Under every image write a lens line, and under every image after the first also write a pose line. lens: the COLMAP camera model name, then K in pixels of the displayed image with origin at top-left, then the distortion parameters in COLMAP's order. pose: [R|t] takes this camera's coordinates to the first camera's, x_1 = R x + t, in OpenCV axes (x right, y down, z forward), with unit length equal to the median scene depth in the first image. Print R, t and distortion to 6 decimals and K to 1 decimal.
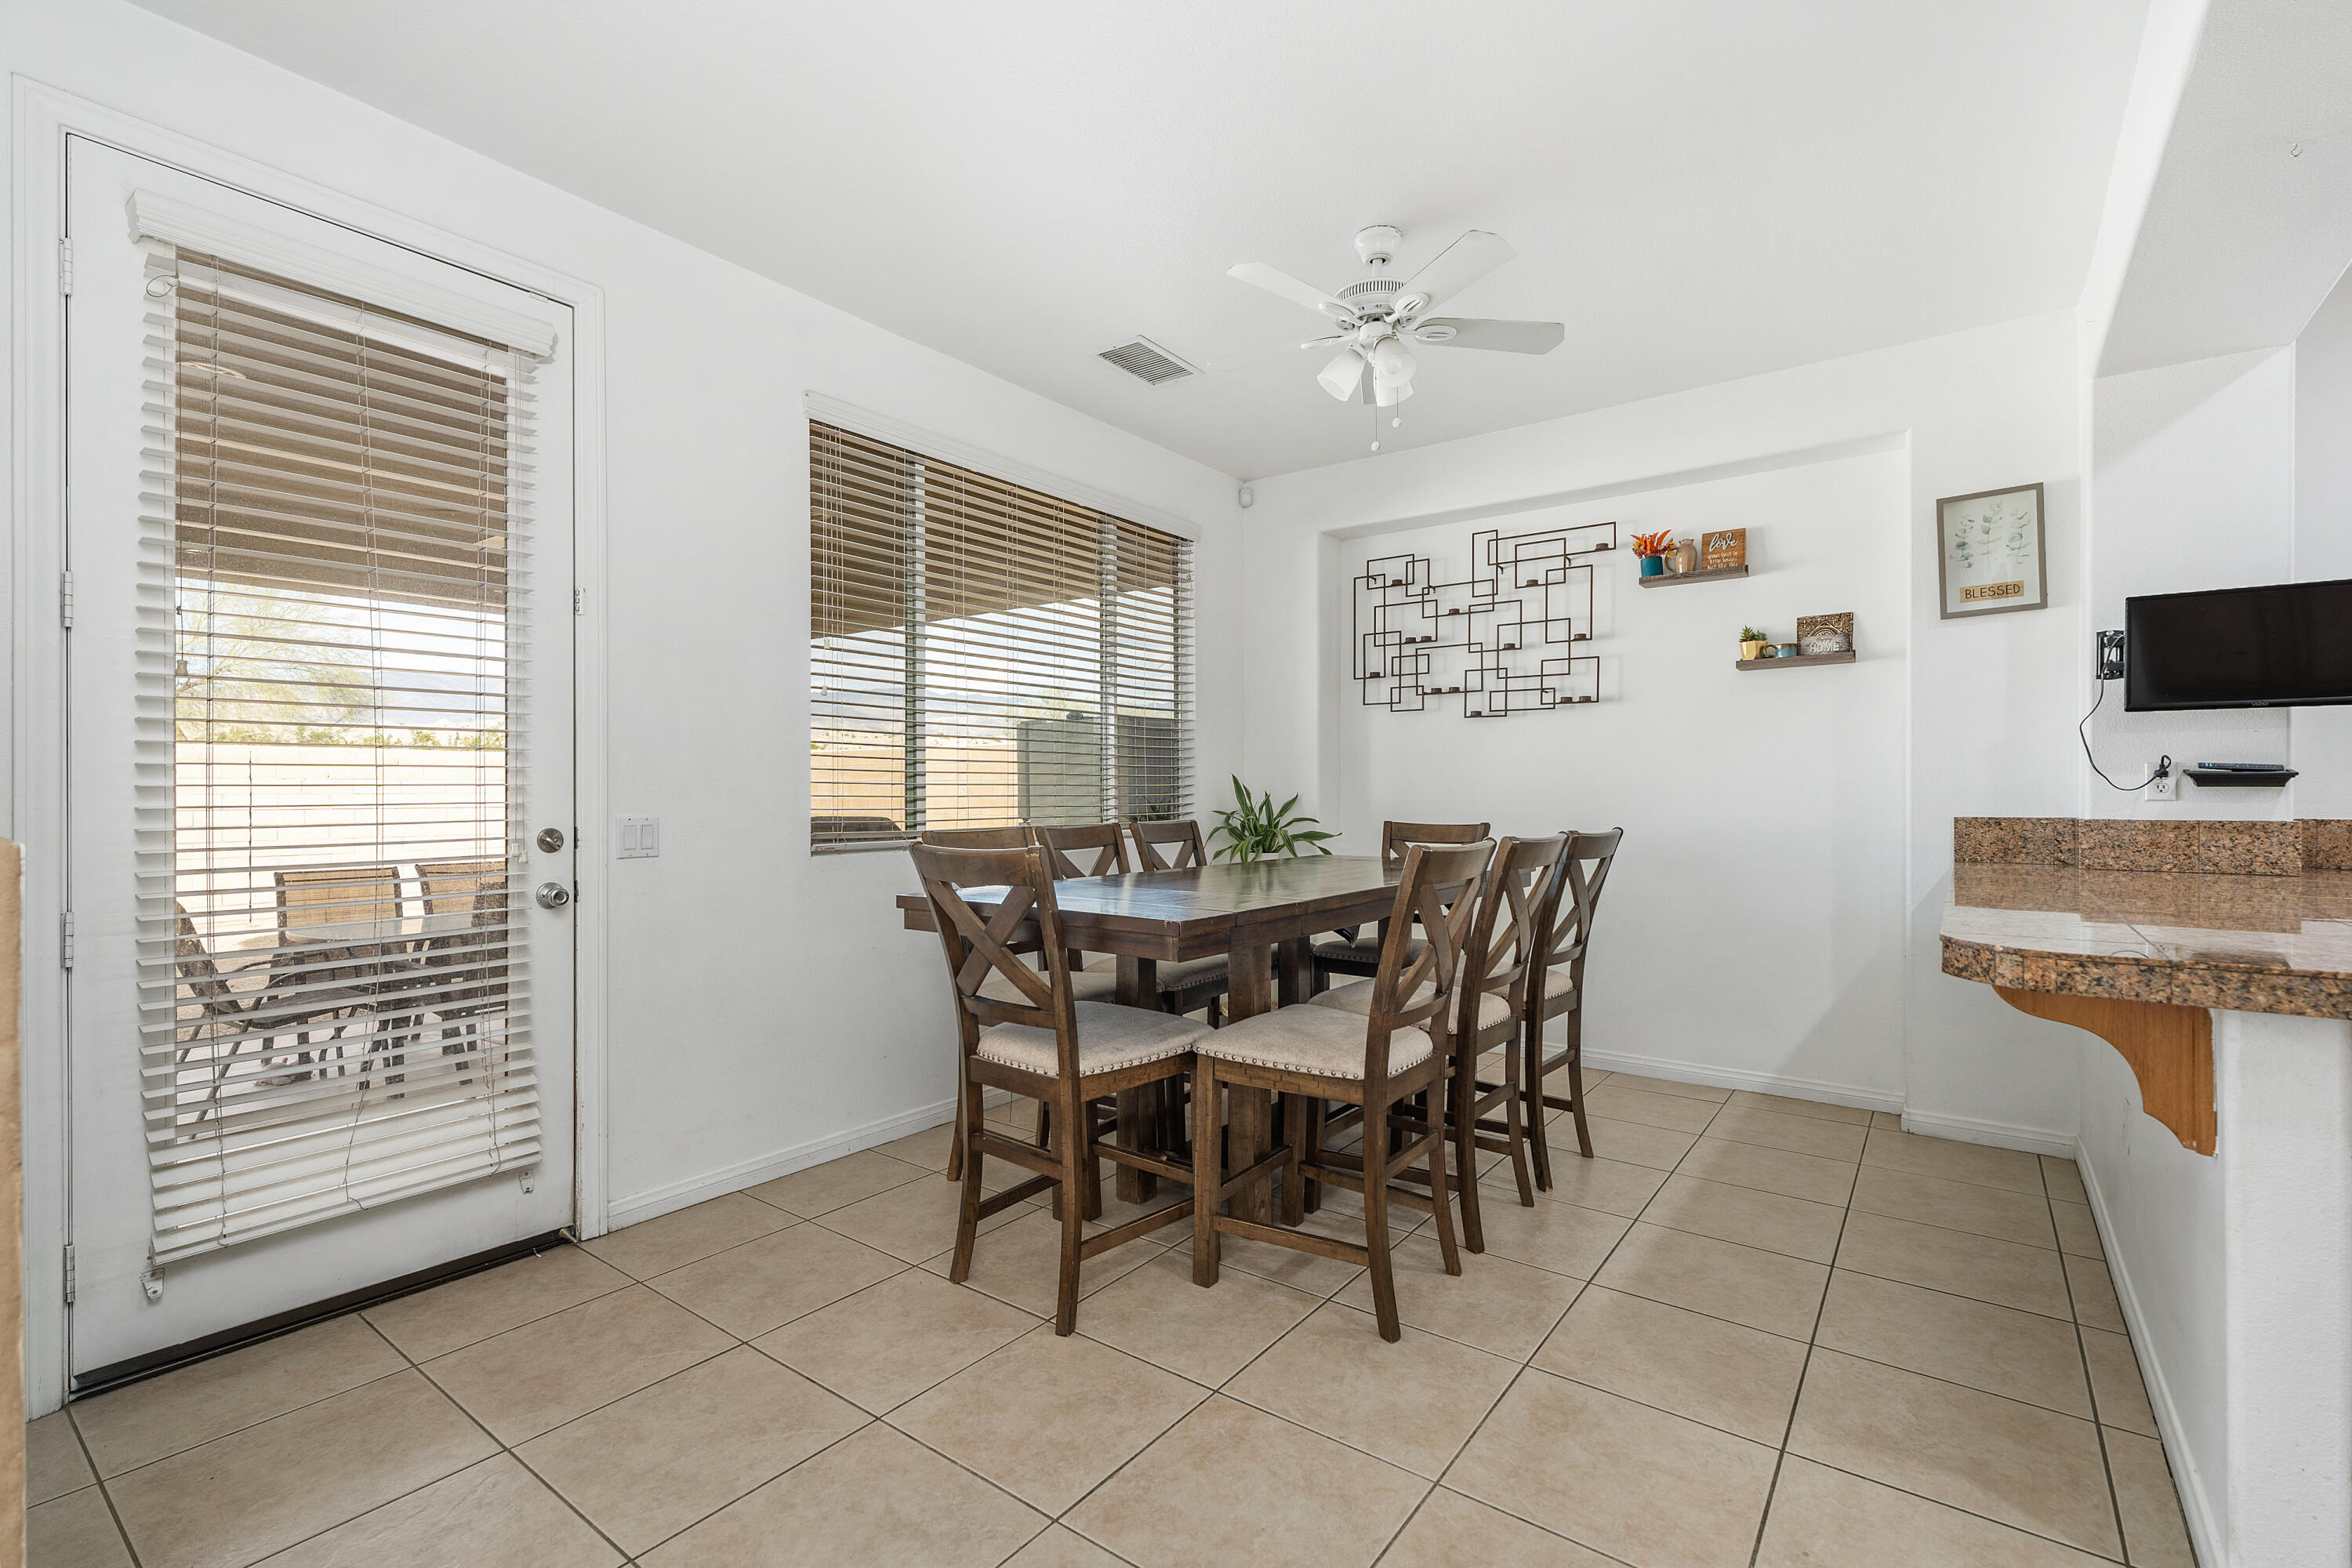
lens RADIAL K [[1045.6, 0, 1171.4], [0, 1045.6, 795.7], [0, 0, 1]] dist [0.001607, 0.000193]
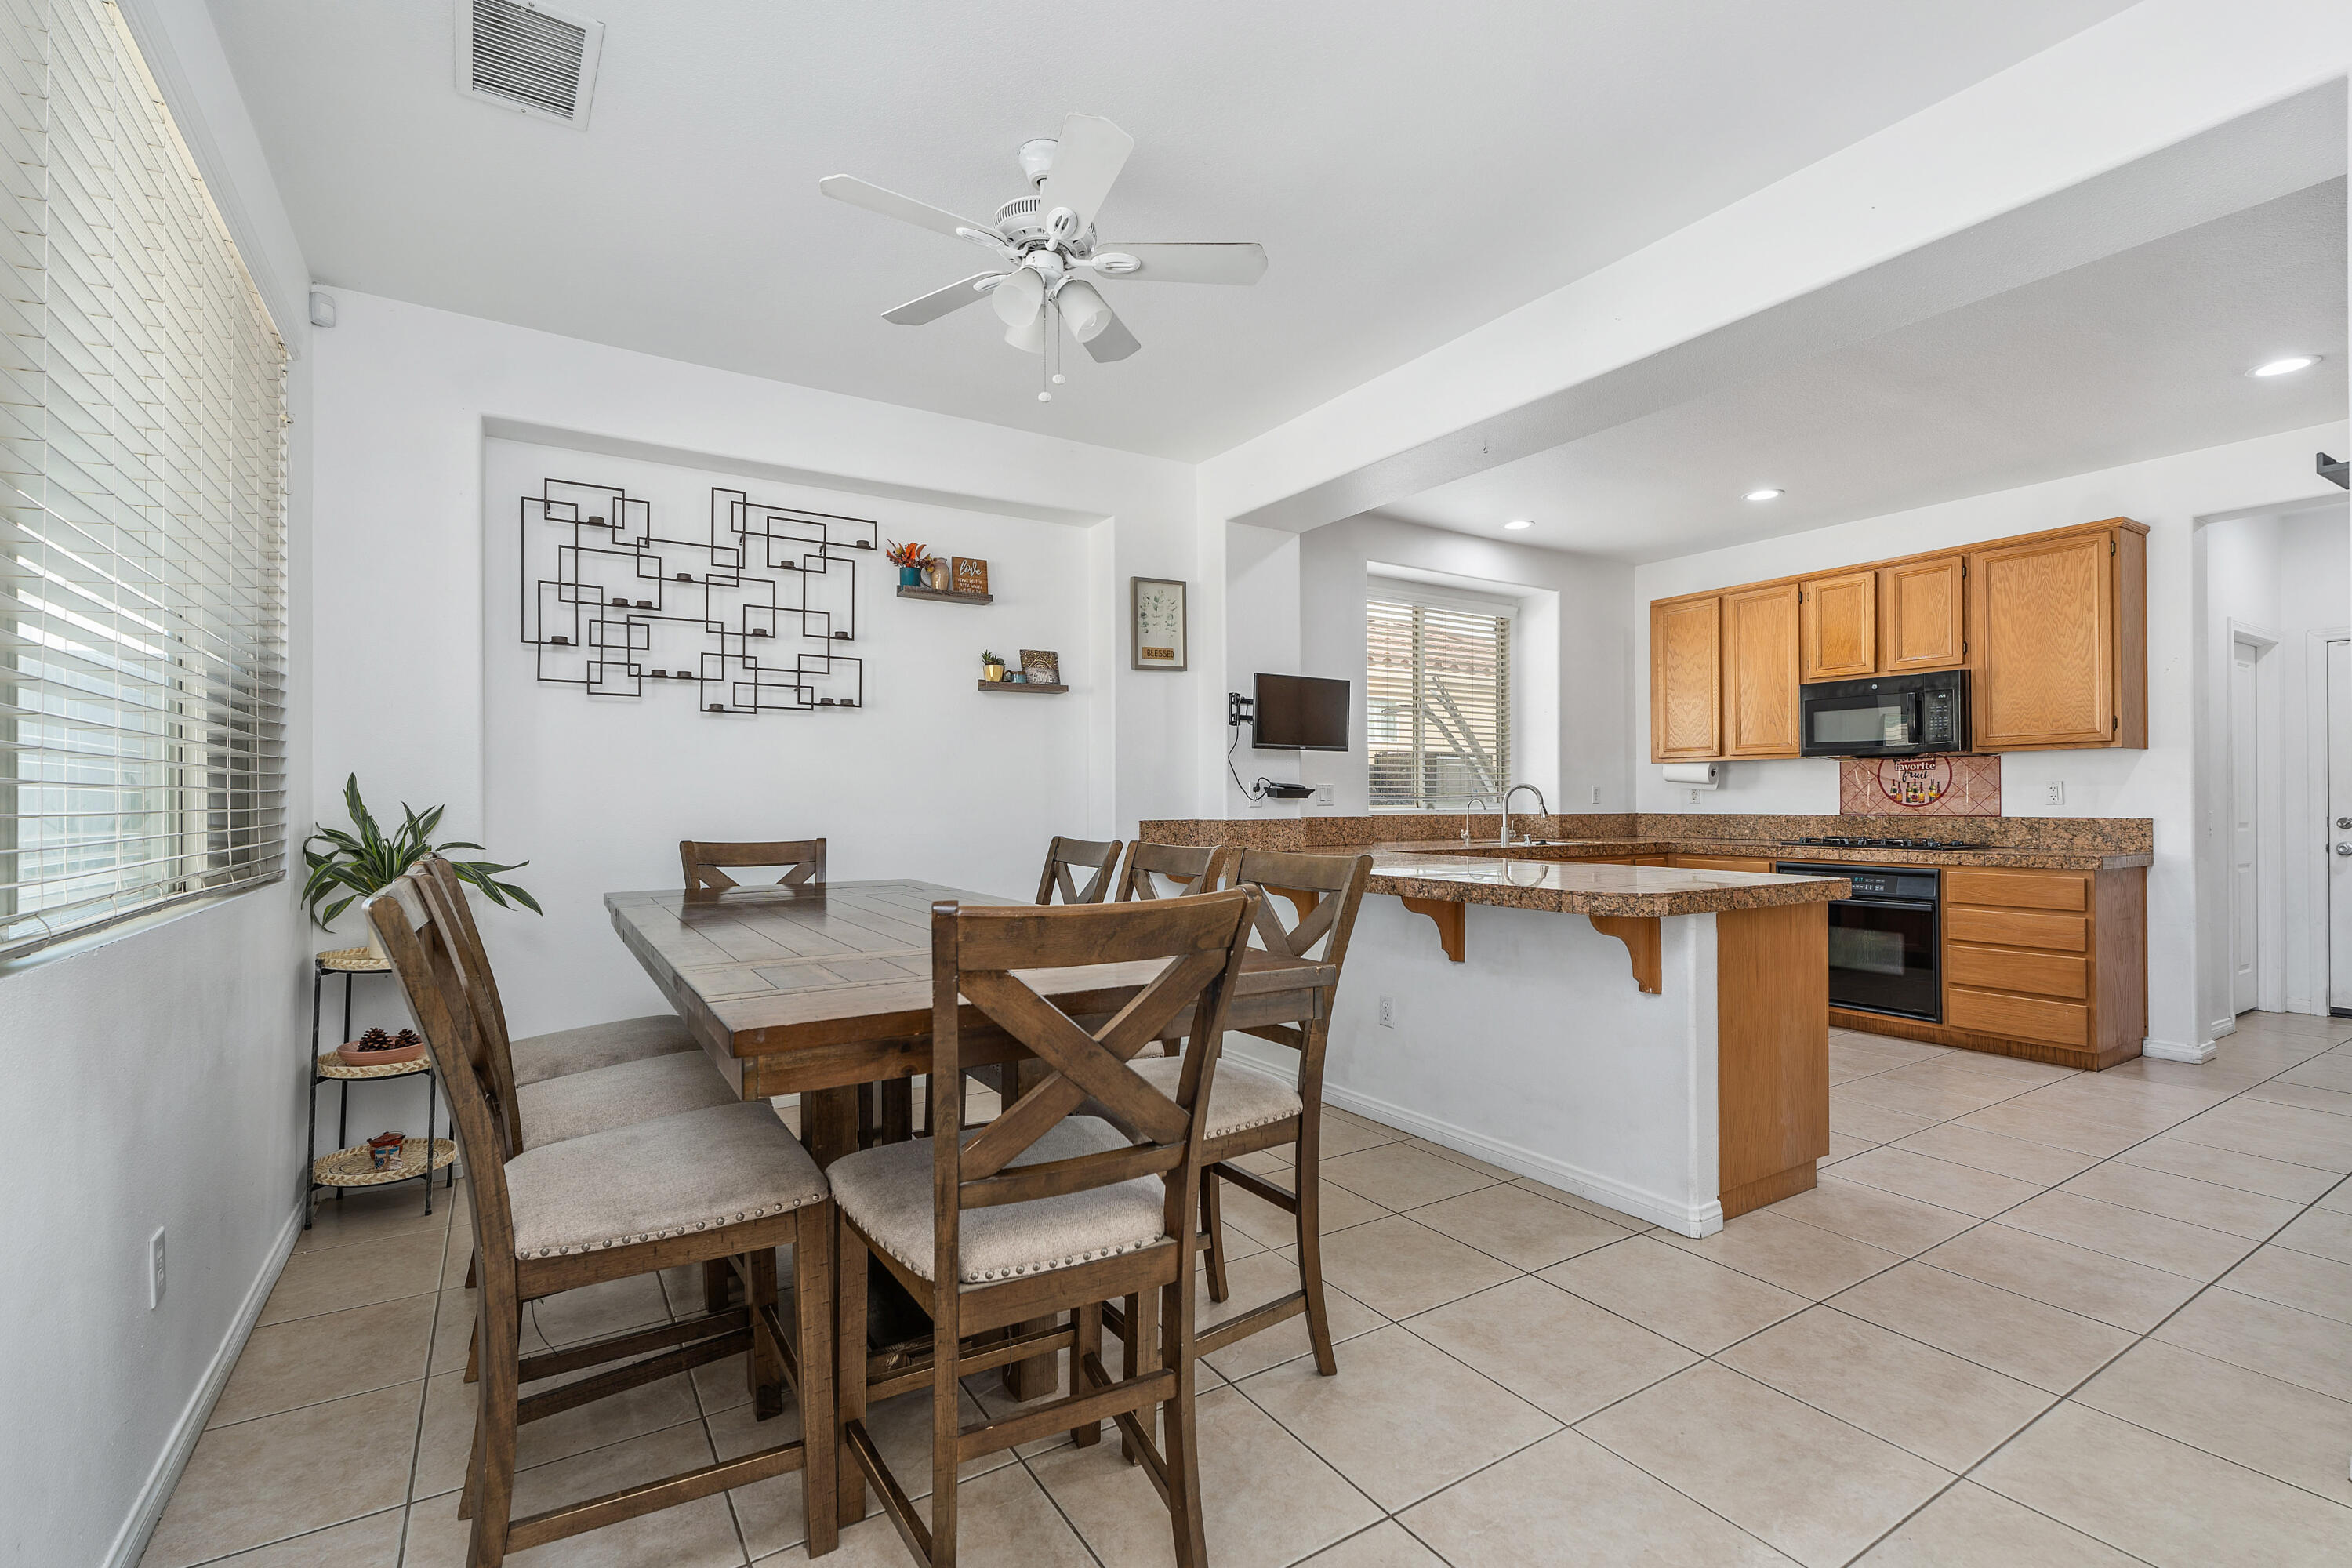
lens RADIAL K [[1045.6, 0, 1171.4], [0, 1045.6, 795.7], [0, 0, 1]] dist [0.001607, 0.000193]
pose [[0.353883, 0.003936, 0.935281, -0.368413], [0.006659, 0.999955, -0.006727, -0.001402], [-0.935266, 0.008608, 0.353841, 0.394863]]
